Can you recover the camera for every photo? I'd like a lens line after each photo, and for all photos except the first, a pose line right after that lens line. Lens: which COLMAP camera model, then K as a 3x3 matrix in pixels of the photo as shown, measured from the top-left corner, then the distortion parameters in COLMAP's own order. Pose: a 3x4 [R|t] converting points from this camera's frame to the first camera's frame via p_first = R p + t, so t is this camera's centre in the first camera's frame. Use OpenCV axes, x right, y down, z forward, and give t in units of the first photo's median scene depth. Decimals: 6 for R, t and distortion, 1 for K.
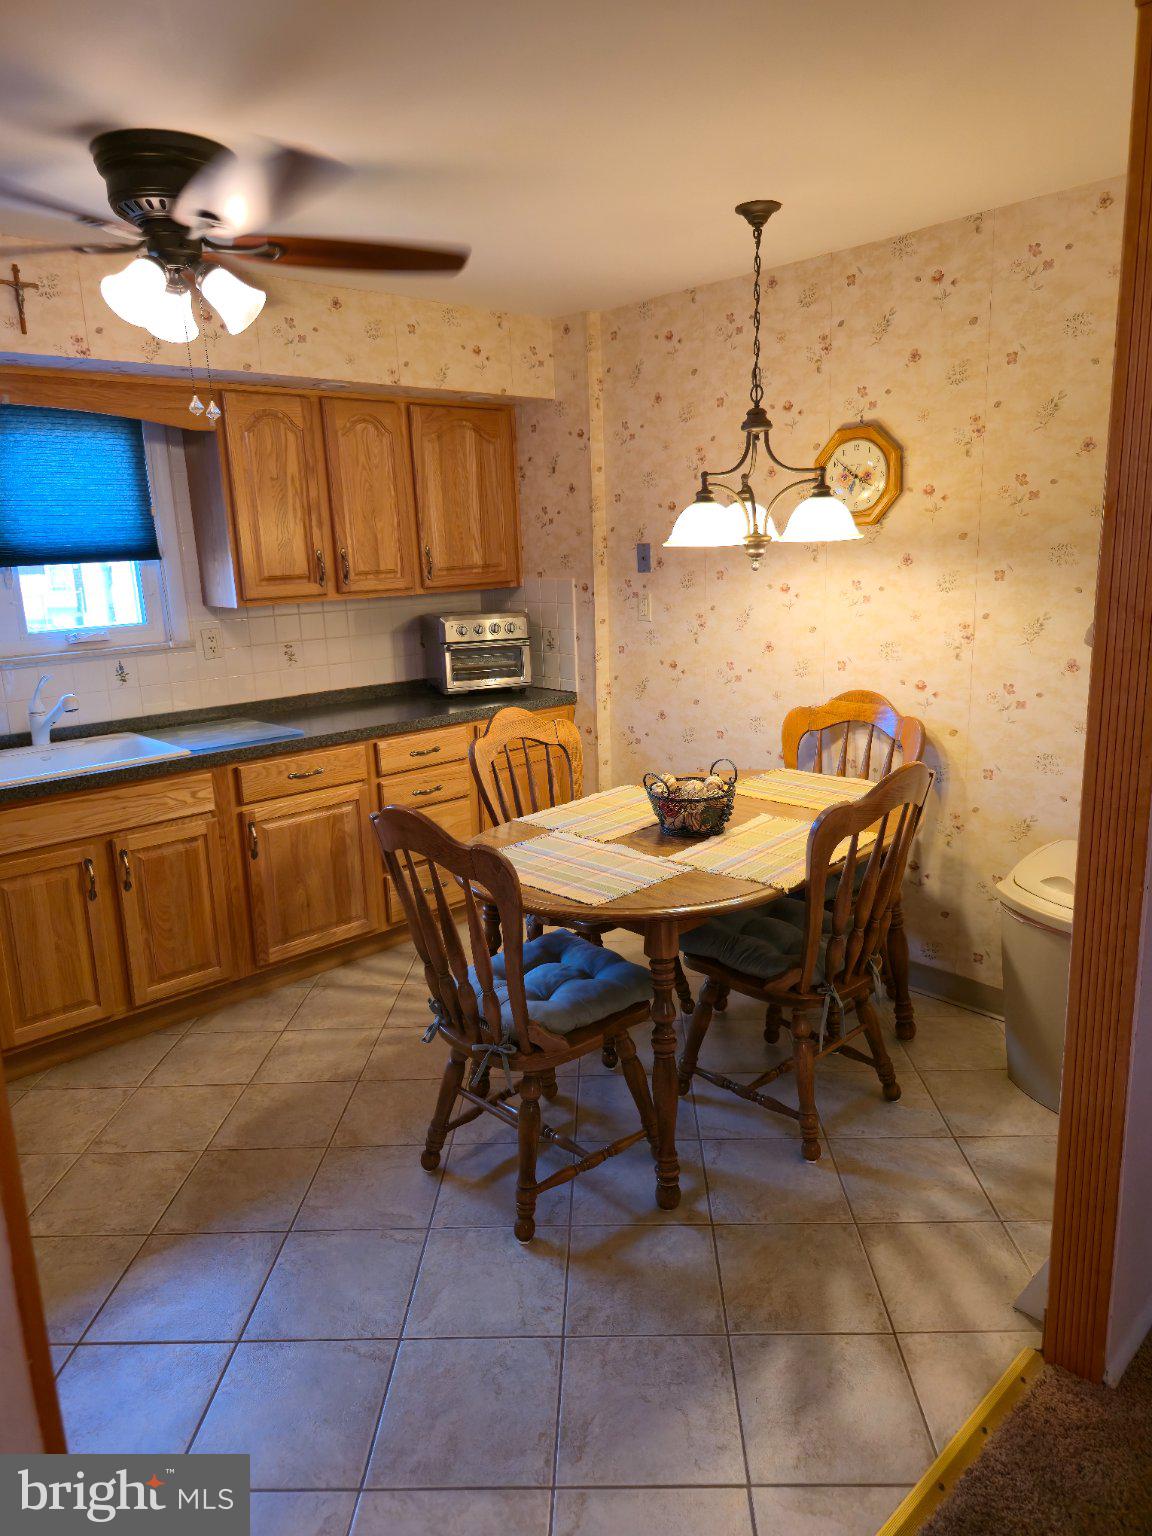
lens RADIAL K [[1055.1, 0, 576.0], [0, 1055.1, 768.0], [0, 0, 1]] dist [0.035118, 0.002013]
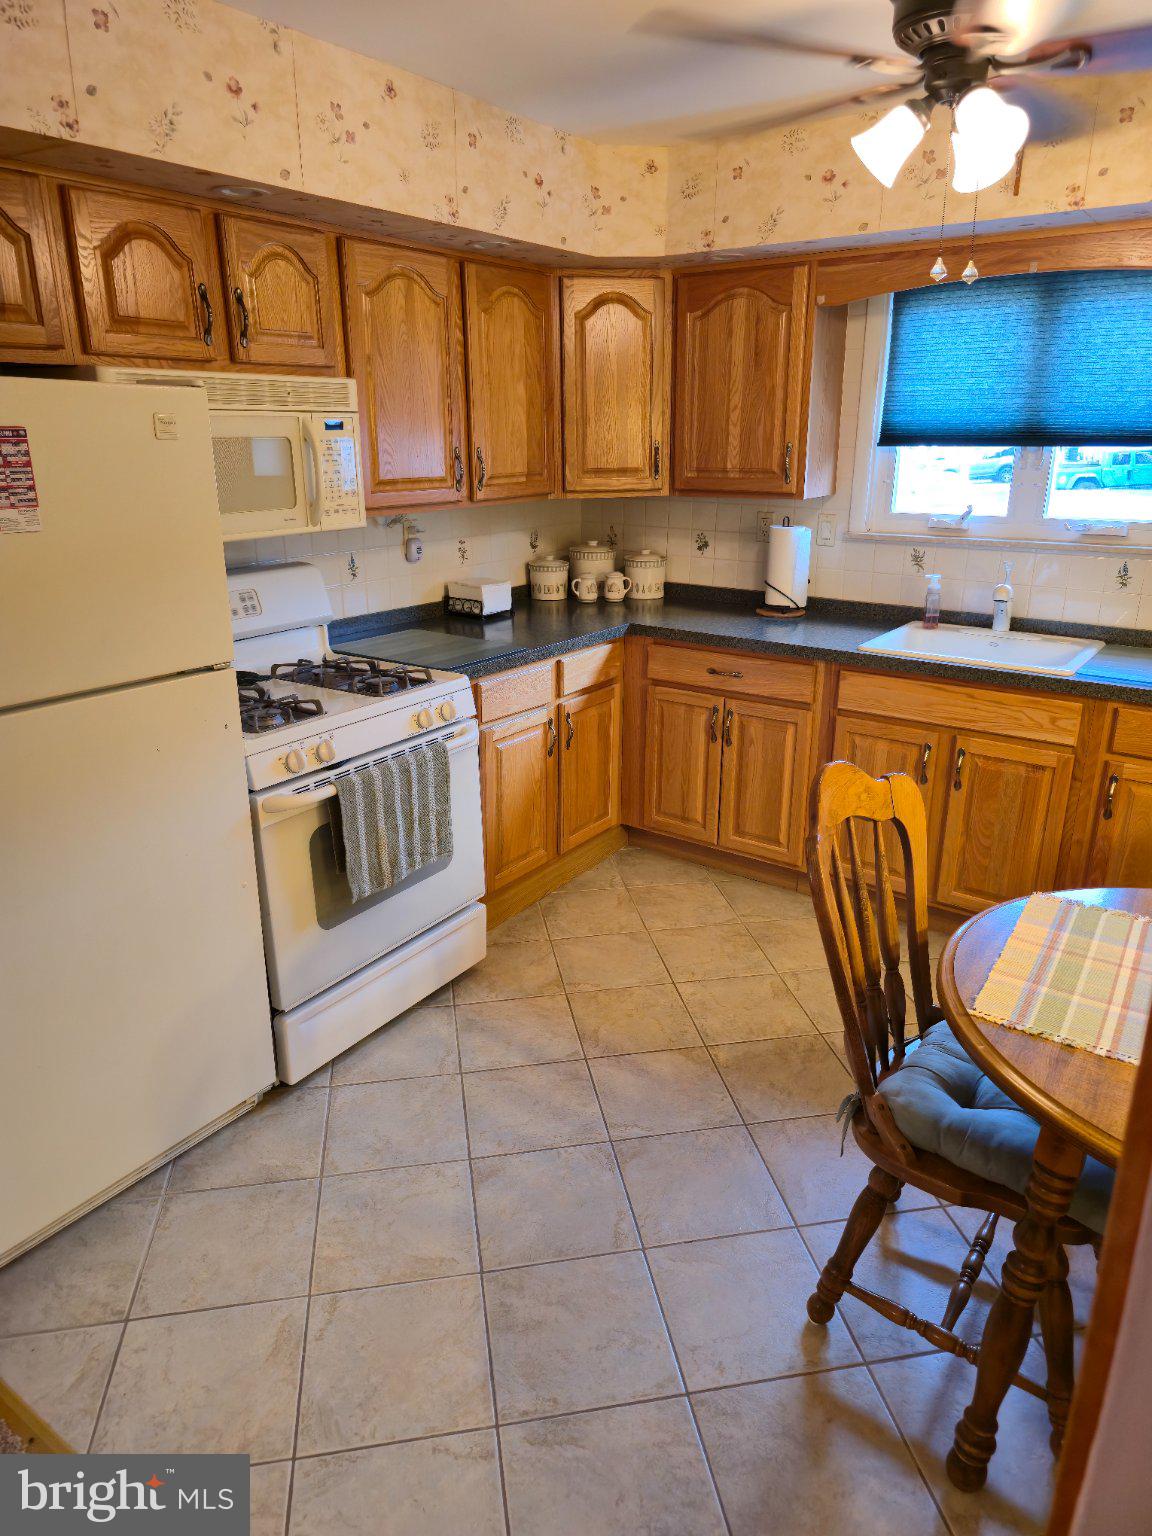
lens RADIAL K [[1010.8, 0, 579.5], [0, 1010.8, 772.2], [0, 0, 1]] dist [0.044887, -0.049674]
pose [[0.198387, 0.351420, -0.914957, 0.357006], [-0.224792, 0.924942, 0.306514, -0.107453], [0.953998, 0.144866, 0.262493, 0.407249]]
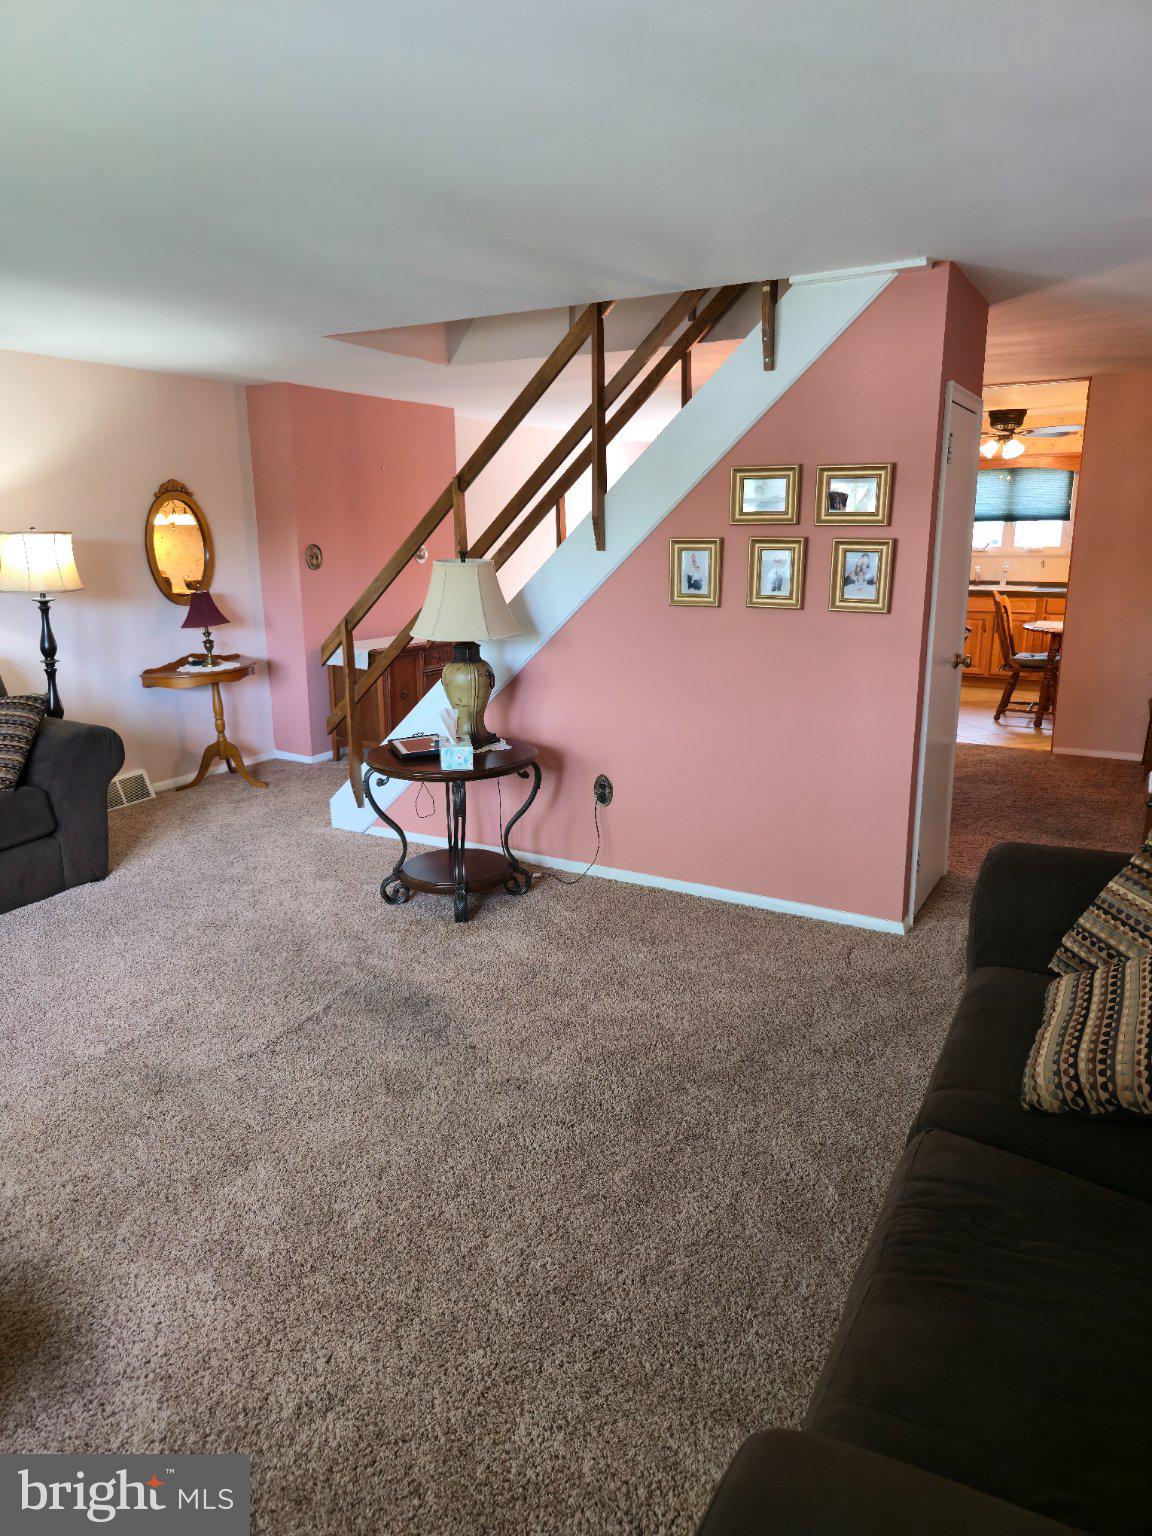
lens RADIAL K [[1010.8, 0, 579.5], [0, 1010.8, 772.2], [0, 0, 1]] dist [0.044887, -0.049674]
pose [[0.297817, 0.258887, -0.918848, 1.886665], [-0.215824, 0.955863, 0.199363, 0.166814], [0.929906, 0.138936, 0.340546, -0.961802]]
